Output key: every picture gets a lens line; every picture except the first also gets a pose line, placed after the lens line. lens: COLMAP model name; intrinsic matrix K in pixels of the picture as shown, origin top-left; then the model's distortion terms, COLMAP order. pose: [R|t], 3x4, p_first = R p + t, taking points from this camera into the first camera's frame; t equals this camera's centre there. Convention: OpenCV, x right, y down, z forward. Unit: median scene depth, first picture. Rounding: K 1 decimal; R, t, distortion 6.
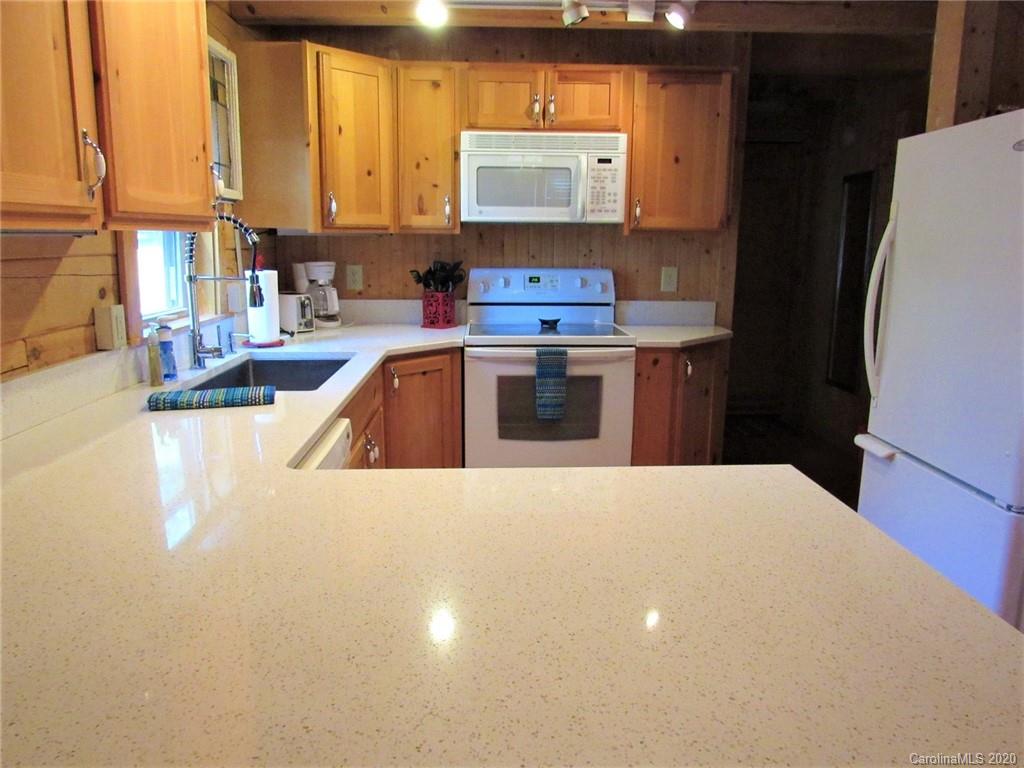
lens RADIAL K [[736.8, 0, 512.0], [0, 736.8, 384.0], [0, 0, 1]] dist [-0.038697, 0.014099]
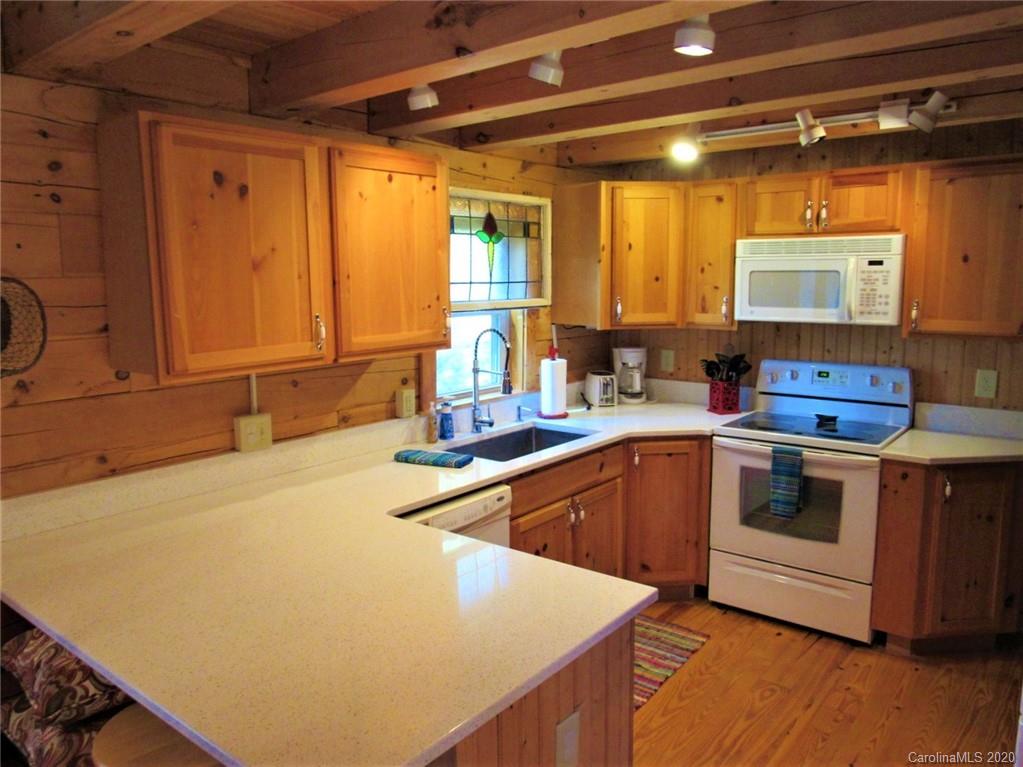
lens RADIAL K [[755.5, 0, 511.5], [0, 755.5, 383.5], [0, 0, 1]] dist [-0.012384, -0.002182]
pose [[0.758915, 0.078770, -0.646408, 0.419767], [-0.111632, 0.993700, -0.009971, -0.080505], [0.641550, 0.079727, 0.762927, -0.063493]]
